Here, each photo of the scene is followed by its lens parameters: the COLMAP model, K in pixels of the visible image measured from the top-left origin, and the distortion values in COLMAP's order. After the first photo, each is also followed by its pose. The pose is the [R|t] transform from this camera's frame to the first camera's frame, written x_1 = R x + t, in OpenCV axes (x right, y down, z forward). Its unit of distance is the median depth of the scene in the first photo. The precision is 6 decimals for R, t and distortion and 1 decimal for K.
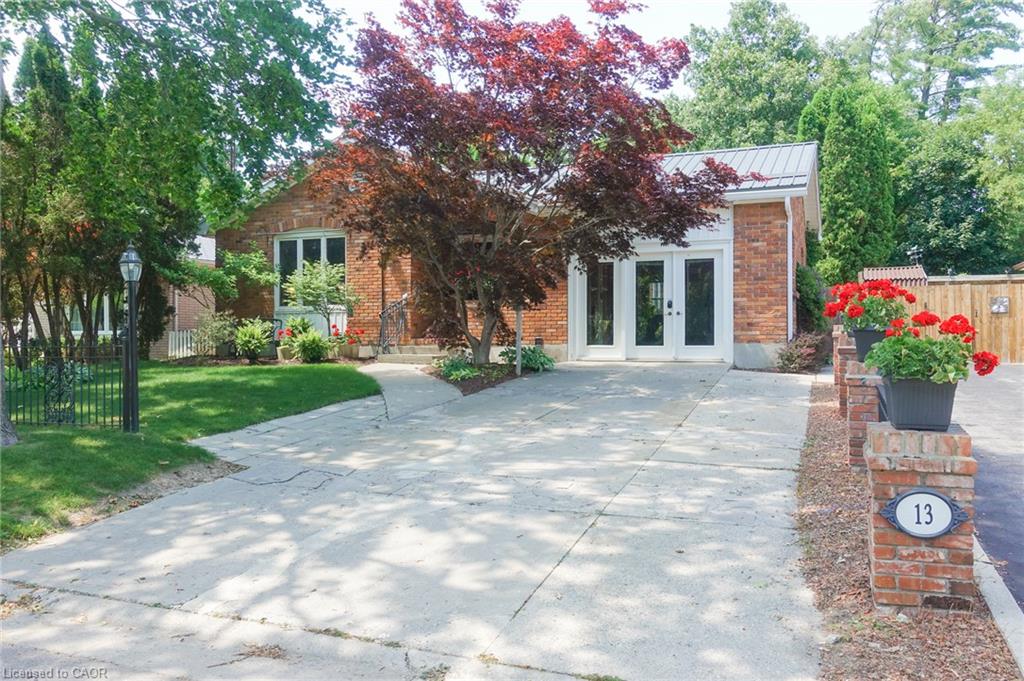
lens RADIAL K [[839.9, 0, 511.0], [0, 839.9, 344.8], [0, 0, 1]] dist [-0.026918, -0.004116]
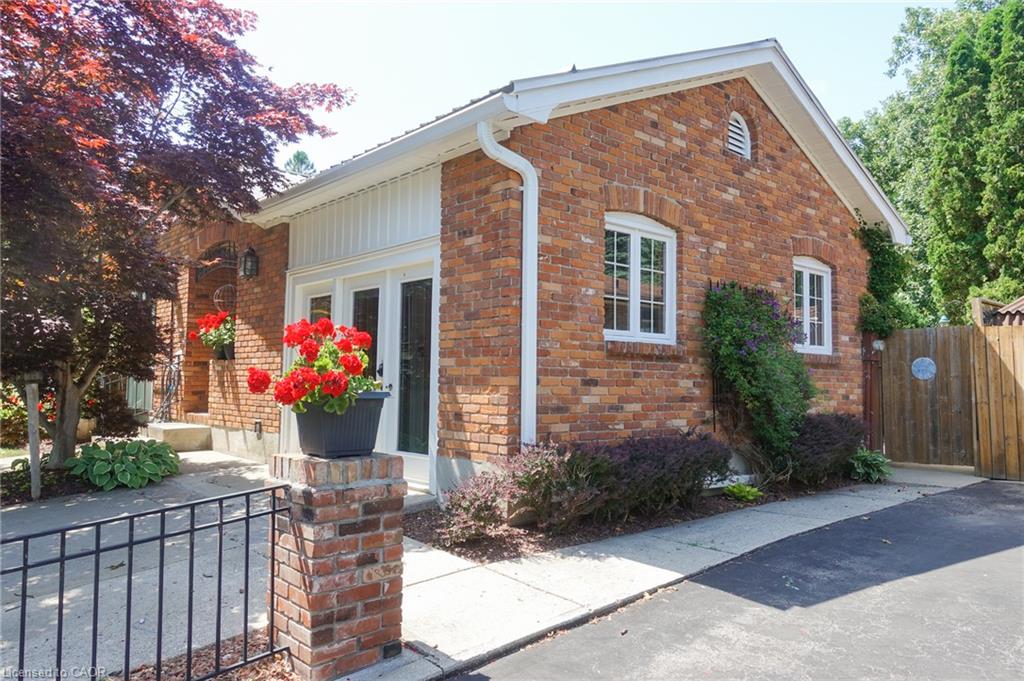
lens RADIAL K [[685.1, 0, 510.2], [0, 685.1, 338.3], [0, 0, 1]] dist [0.038252, 0.003496]
pose [[0.897191, -0.016401, -0.441337, 0.434237], [-0.010850, 0.998190, -0.059152, -0.041041], [0.441509, 0.057859, 0.895390, 0.614783]]
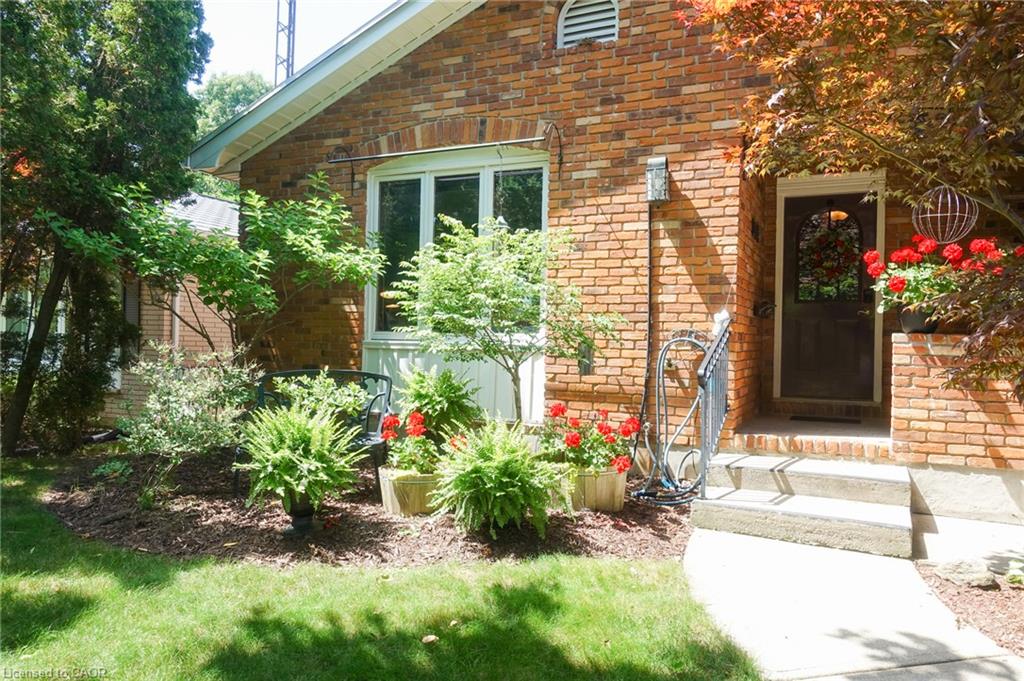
lens RADIAL K [[724.9, 0, 500.5], [0, 724.9, 341.2], [0, 0, 1]] dist [0.001707, -0.004869]
pose [[0.997826, 0.024509, -0.061170, -0.216237], [-0.025110, 0.999643, -0.009082, -0.044775], [0.060925, 0.010598, 0.998086, 0.721451]]
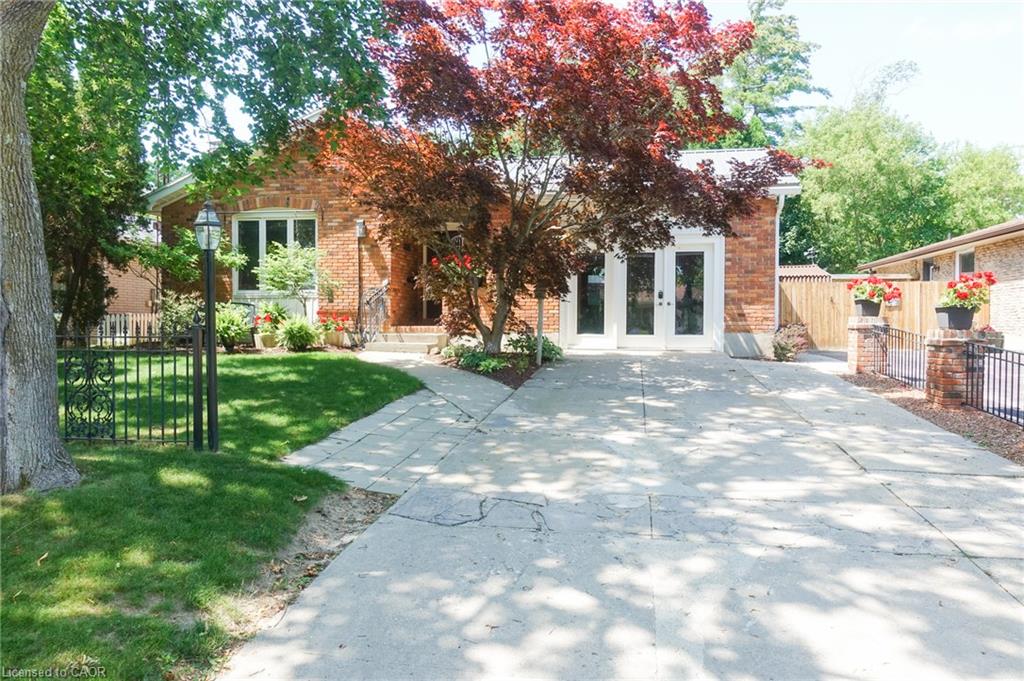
lens RADIAL K [[724.9, 0, 518.3], [0, 724.9, 339.8], [0, 0, 1]] dist [0.001707, -0.004869]
pose [[0.974203, 0.002864, 0.225653, -0.176101], [-0.005768, 0.999909, 0.012210, -0.002507], [-0.225598, -0.013197, 0.974131, 0.157523]]
